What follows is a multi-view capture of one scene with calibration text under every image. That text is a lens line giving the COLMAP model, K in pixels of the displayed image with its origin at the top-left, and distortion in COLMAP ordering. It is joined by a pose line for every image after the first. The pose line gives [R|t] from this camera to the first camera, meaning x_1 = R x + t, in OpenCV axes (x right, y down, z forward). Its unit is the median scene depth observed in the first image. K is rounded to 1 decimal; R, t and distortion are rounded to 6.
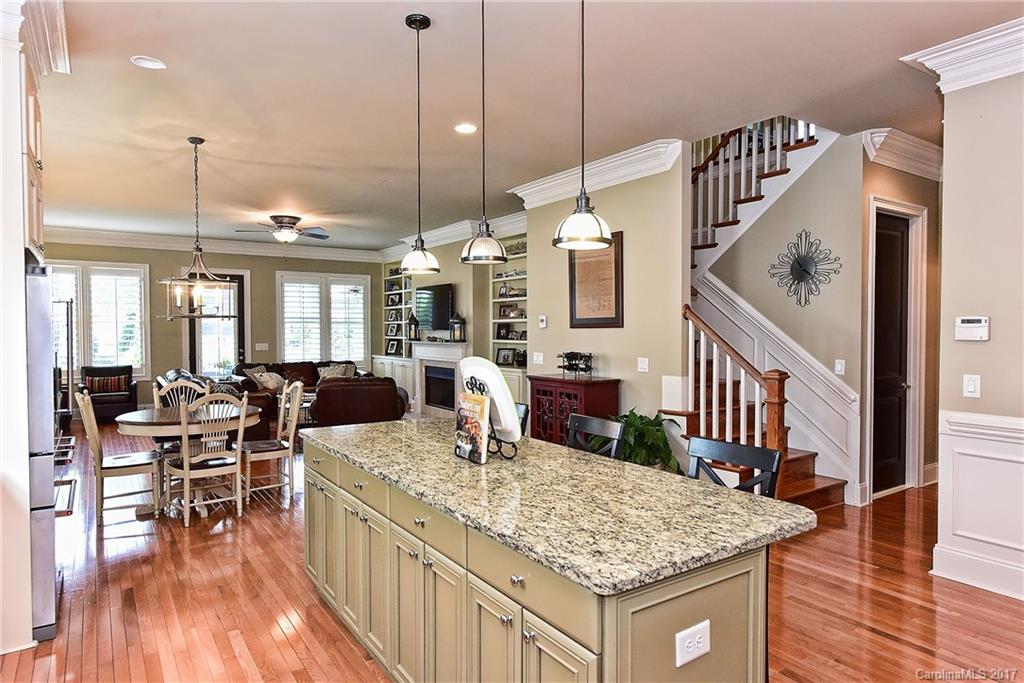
lens RADIAL K [[631.3, 0, 512.0], [0, 631.3, 341.5], [0, 0, 1]] dist [0.048914, -0.001662]
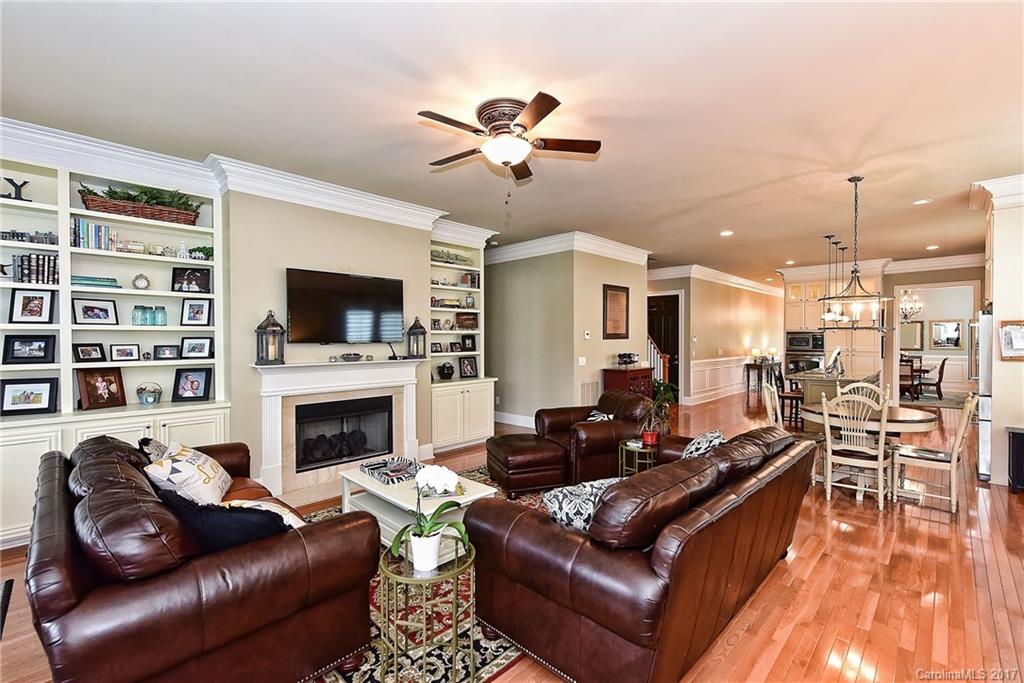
lens RADIAL K [[437.8, 0, 512.0], [0, 437.8, 341.5], [0, 0, 1]] dist [-0.001276, -0.000058]
pose [[-0.208928, -0.001886, 0.977929, -0.551713], [0.026086, 0.999632, 0.007501, -0.017608], [-0.977583, 0.027077, -0.208802, 0.862471]]
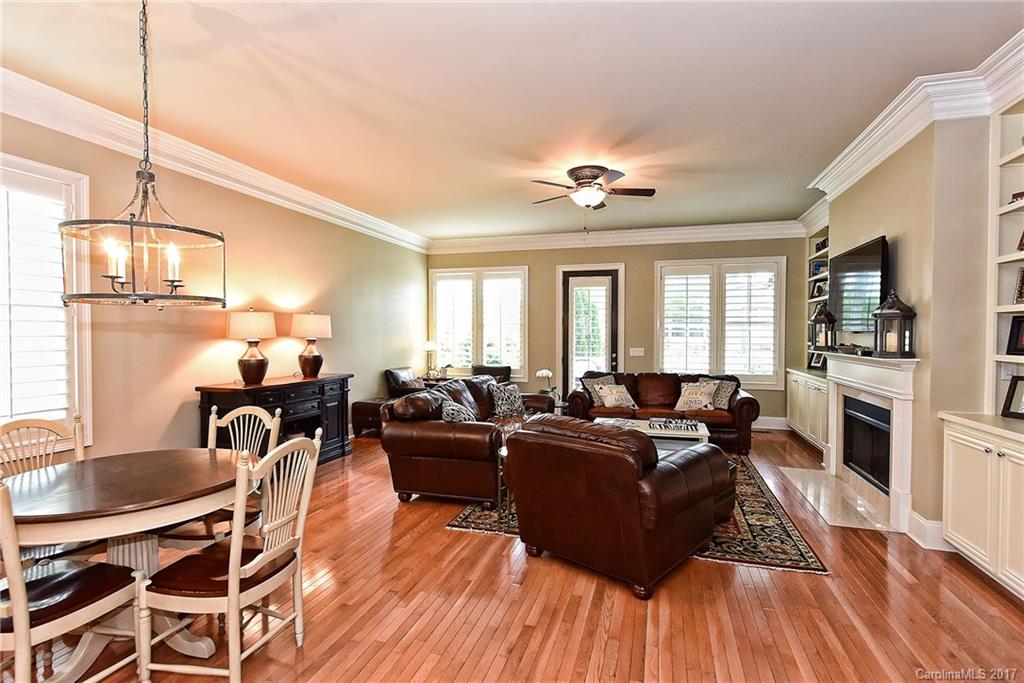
lens RADIAL K [[501.9, 0, 512.0], [0, 501.9, 341.5], [0, 0, 1]] dist [0.000835, 0.000240]
pose [[0.639410, 0.016836, -0.768681, 0.017498], [-0.020546, 0.999777, 0.004807, -0.005584], [0.768591, 0.012719, 0.639614, 0.468510]]
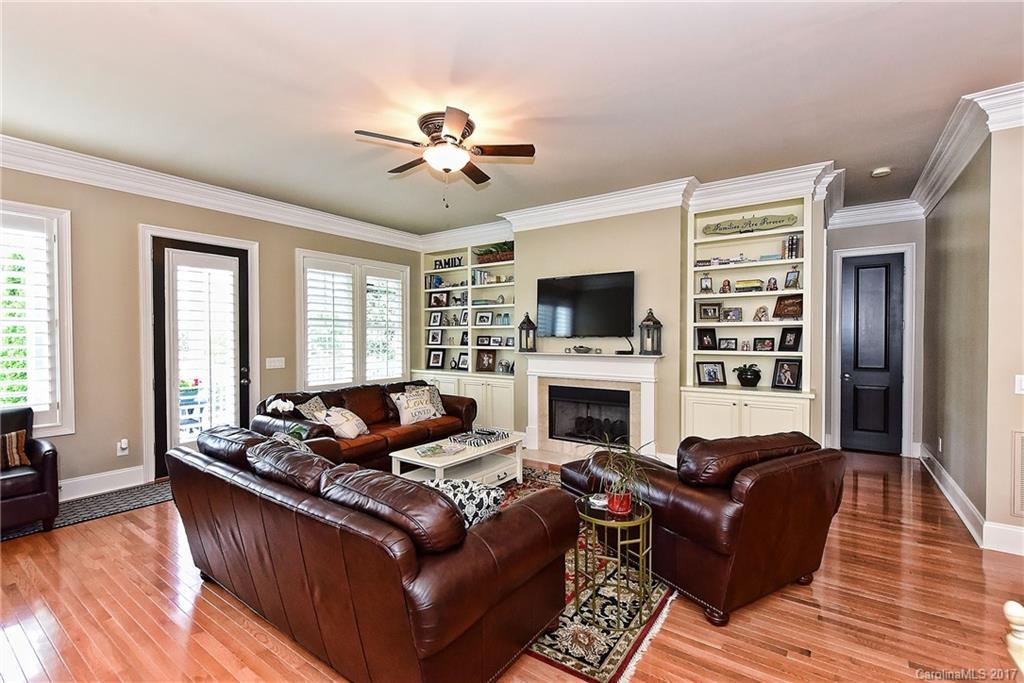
lens RADIAL K [[452.8, 0, 524.8], [0, 452.8, 344.2], [0, 0, 1]] dist [-0.002833, -0.000316]
pose [[0.926649, -0.004293, 0.375903, -0.350716], [0.005970, 0.999977, -0.003299, -0.008153], [-0.375880, 0.005301, 0.926653, 0.505982]]
